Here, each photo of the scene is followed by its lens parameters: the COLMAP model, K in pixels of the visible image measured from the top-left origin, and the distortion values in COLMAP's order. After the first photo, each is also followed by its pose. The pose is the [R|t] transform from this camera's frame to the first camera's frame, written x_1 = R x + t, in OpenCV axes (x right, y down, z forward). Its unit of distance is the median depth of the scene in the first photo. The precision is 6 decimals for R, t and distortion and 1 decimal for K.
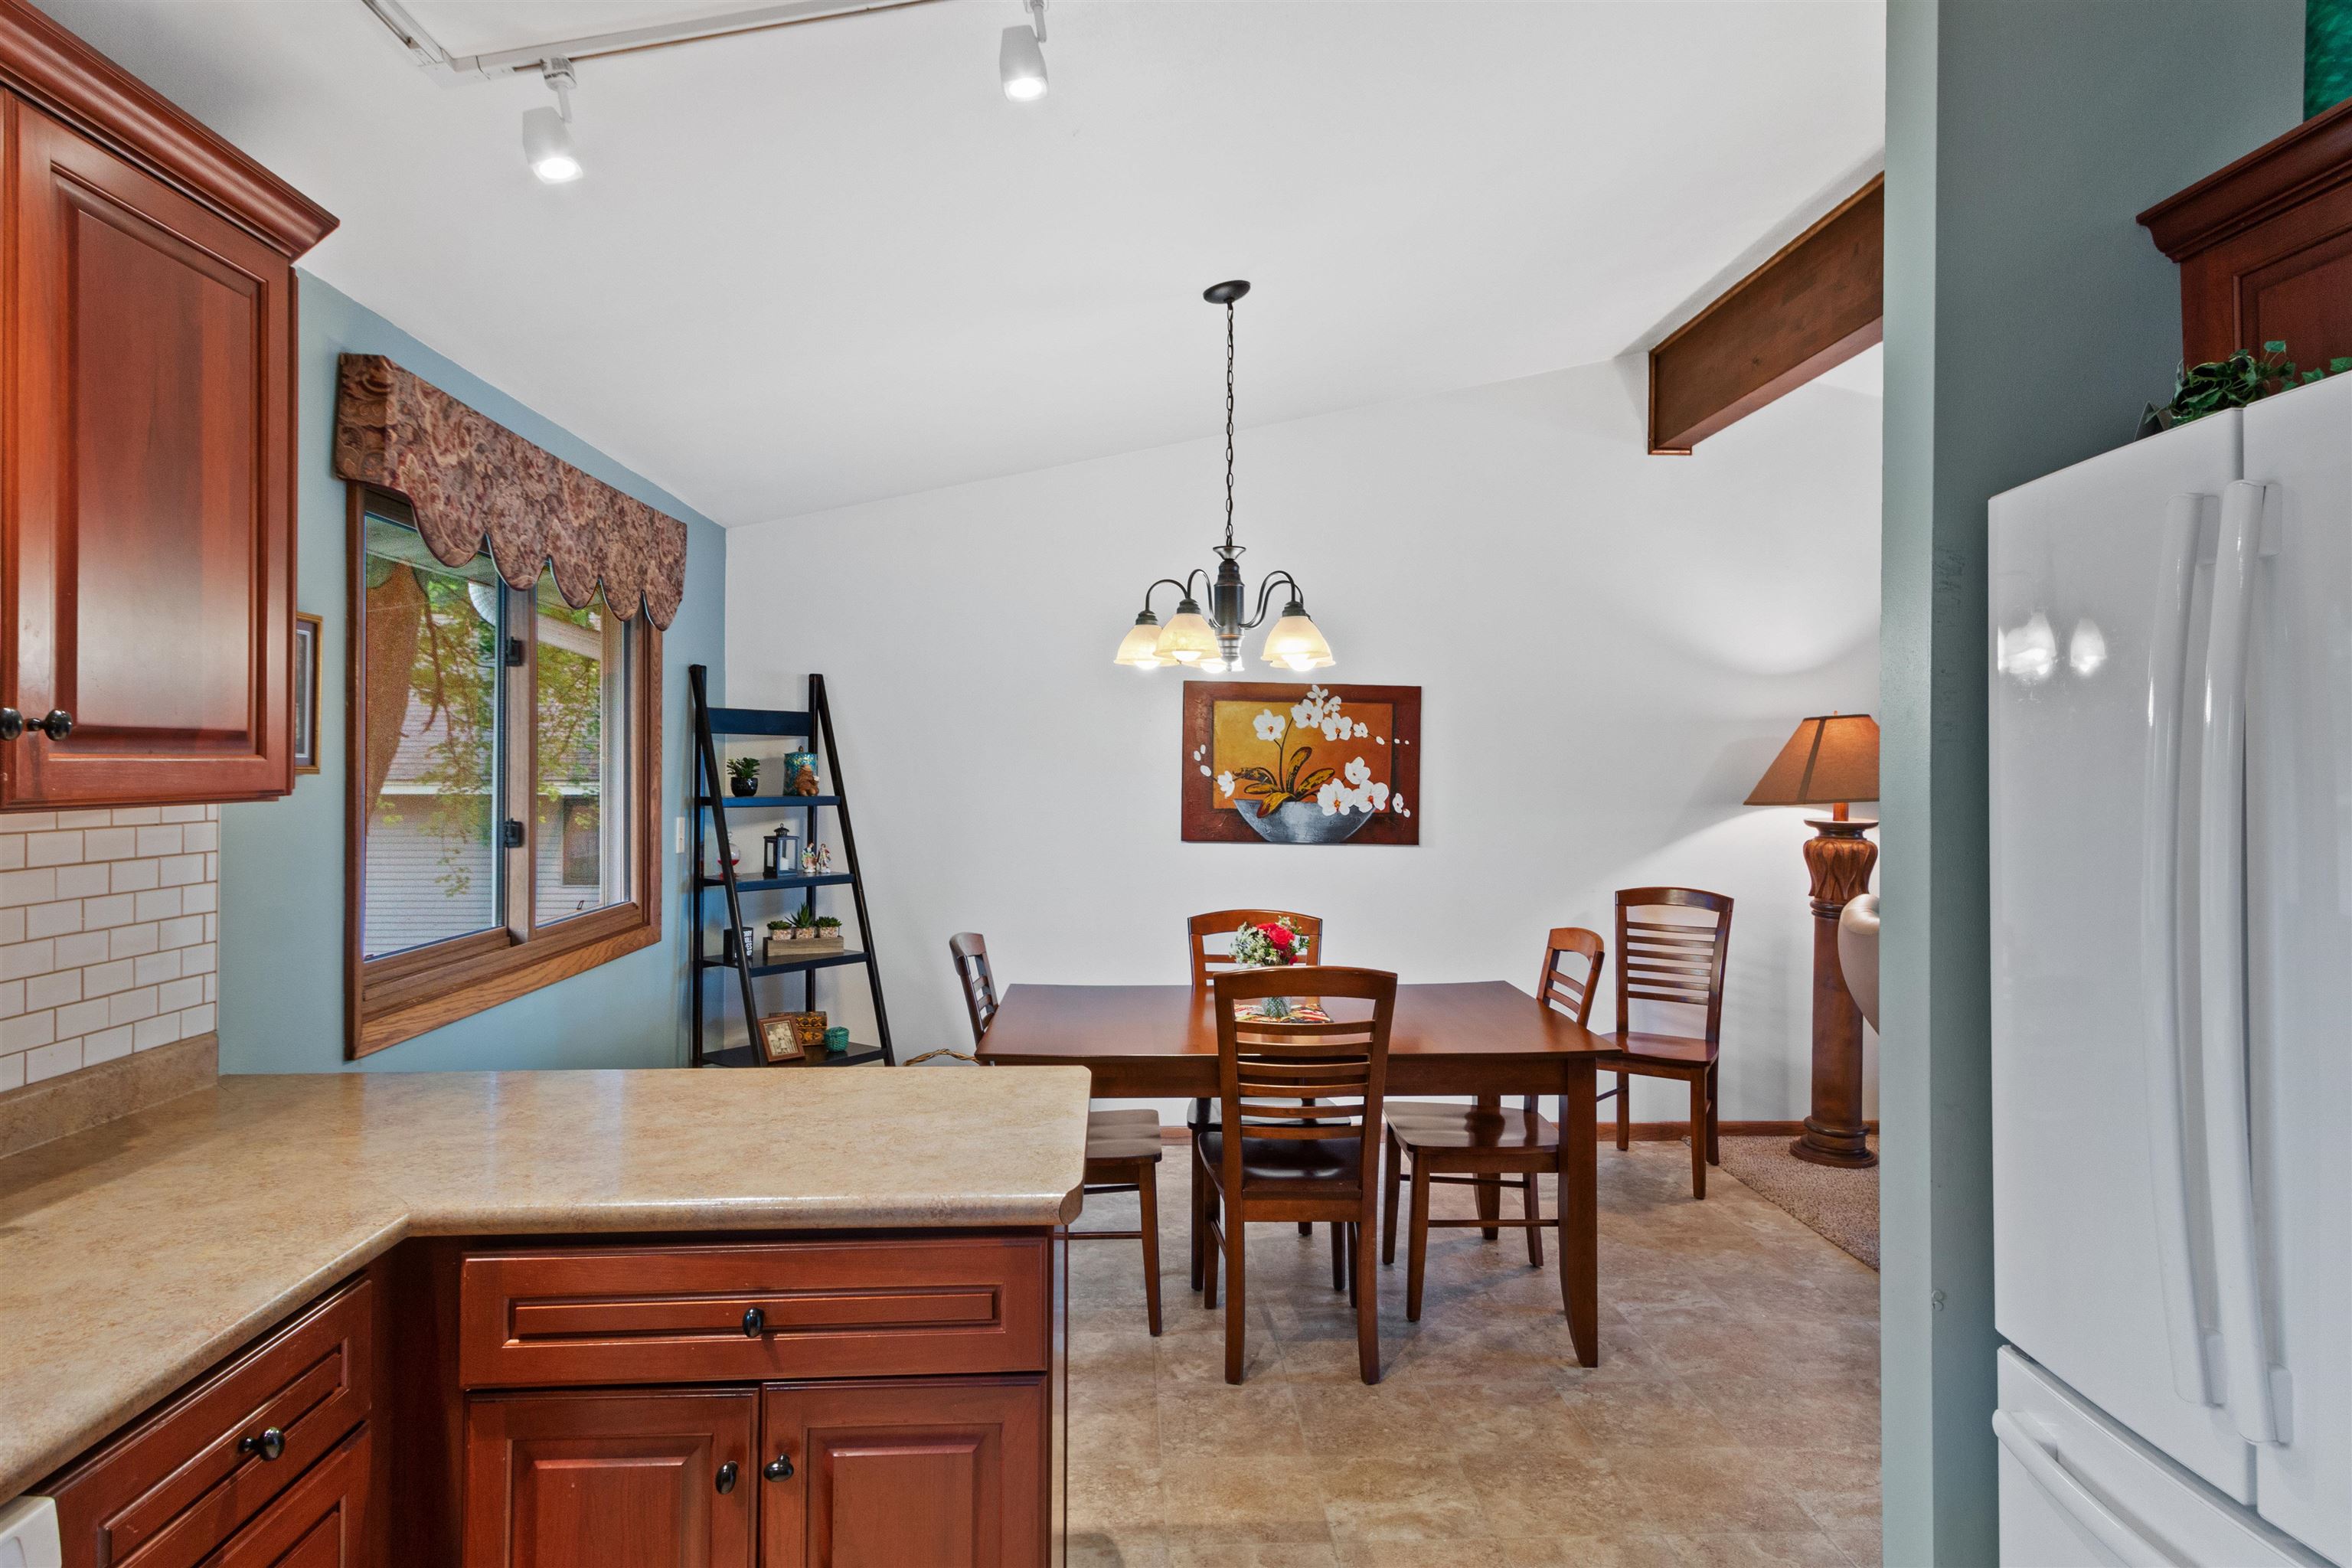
lens RADIAL K [[1322.7, 0, 1169.1], [0, 1322.7, 764.7], [0, 0, 1]] dist [0.023475, 0.000487]
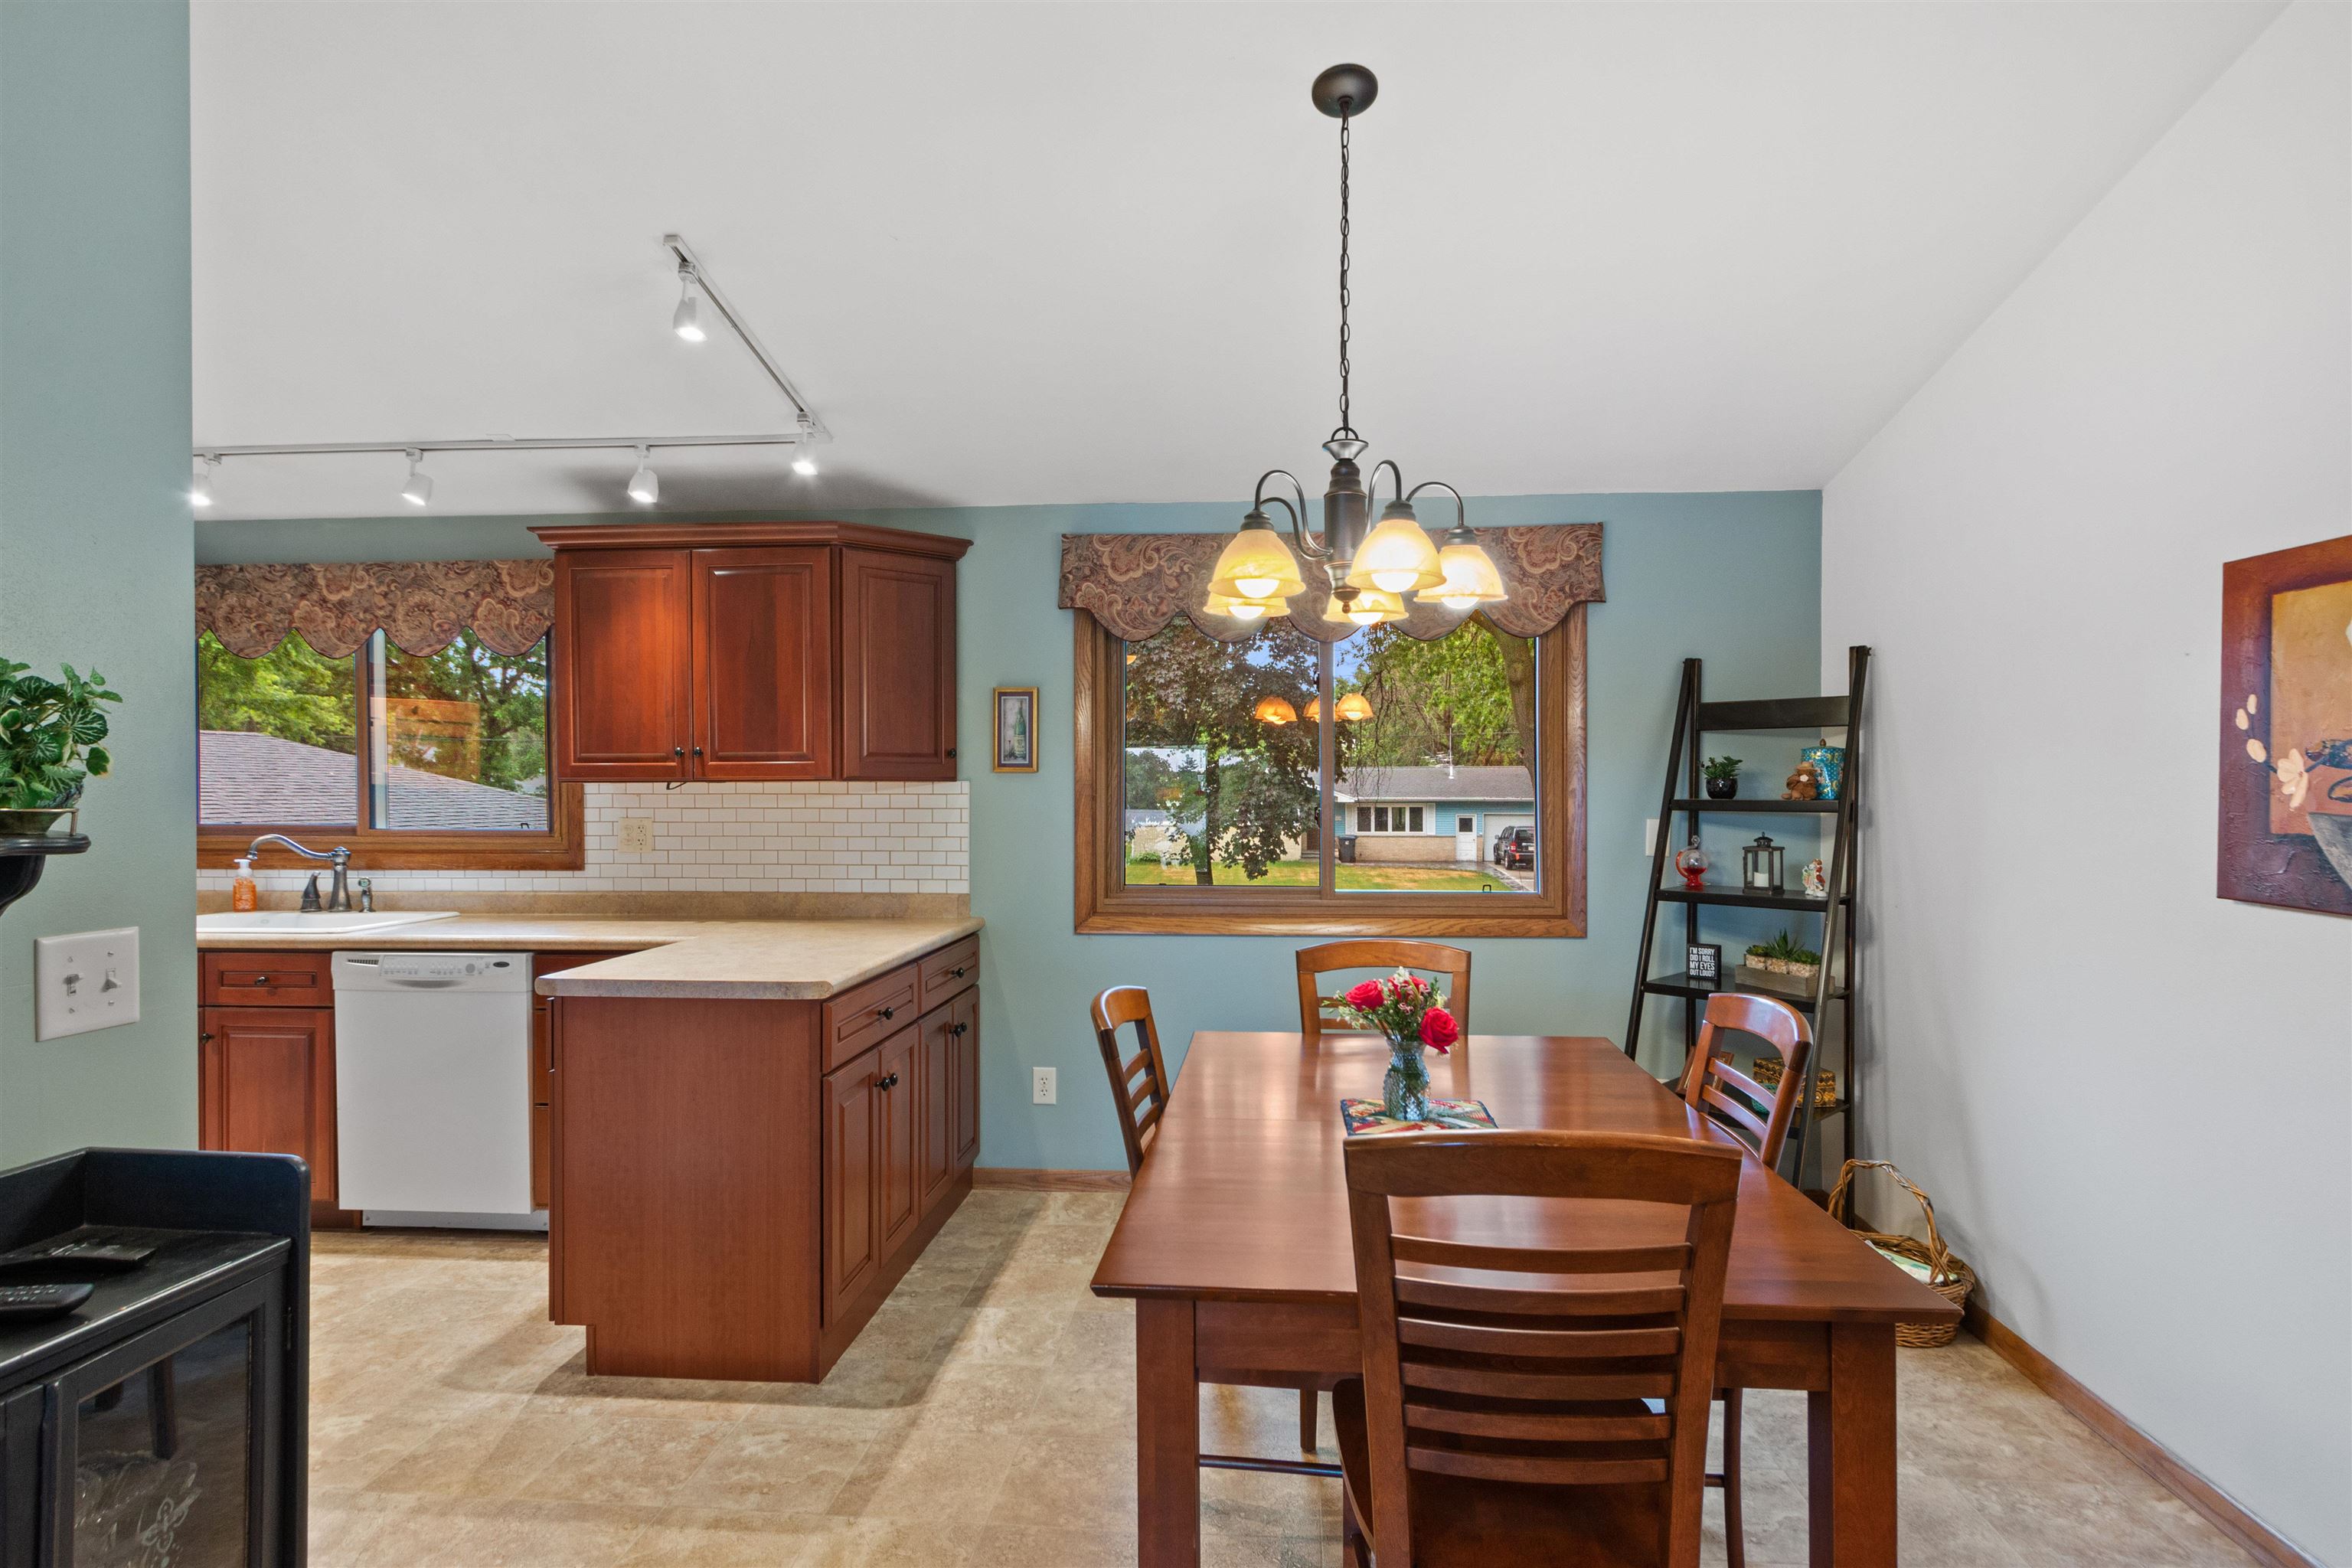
lens RADIAL K [[1216.9, 0, 1187.5], [0, 1216.9, 804.5], [0, 0, 1]] dist [0.009223, -0.000004]
pose [[-0.123660, 0.005515, -0.992309, 0.896402], [0.000079, 0.999985, 0.005548, 0.037638], [0.992325, 0.000607, -0.123658, 1.241127]]
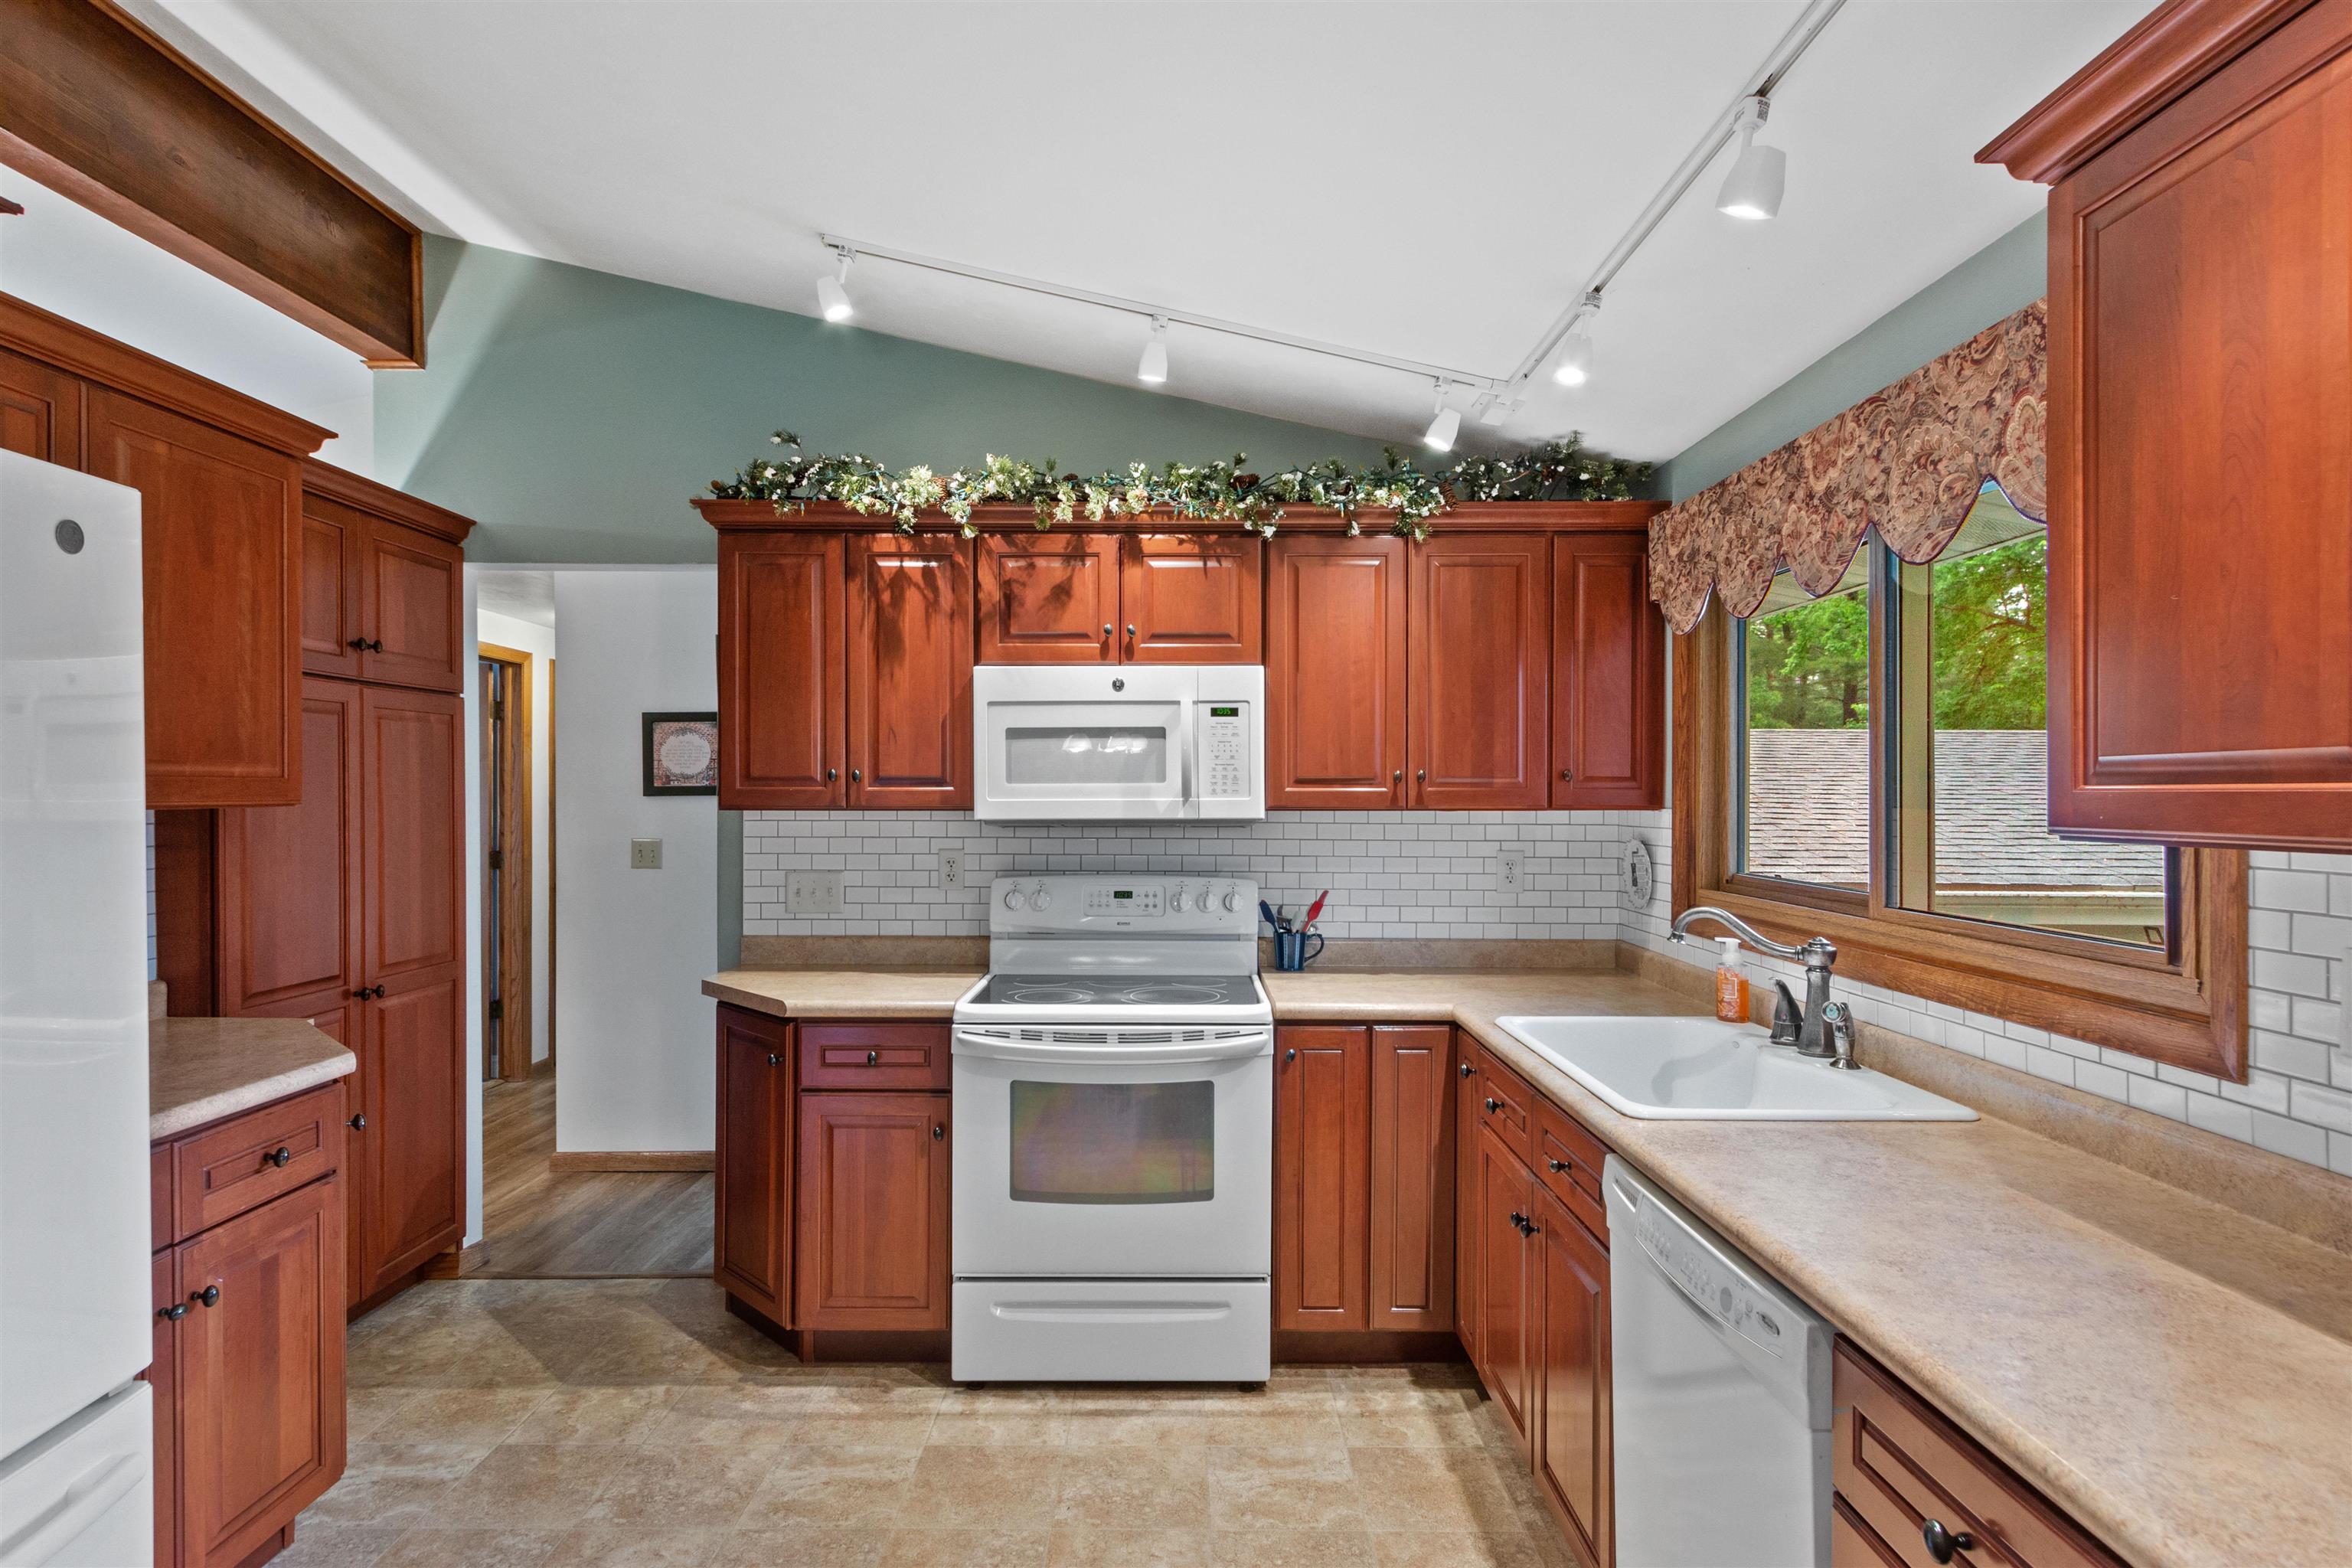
lens RADIAL K [[1216.9, 0, 1180.4], [0, 1216.9, 800.2], [0, 0, 1]] dist [0.009223, -0.000004]
pose [[-0.999277, -0.006008, 0.037549, -0.087051], [-0.005768, 0.999962, 0.006503, 0.002095], [-0.037586, 0.006282, -0.999274, 0.854183]]
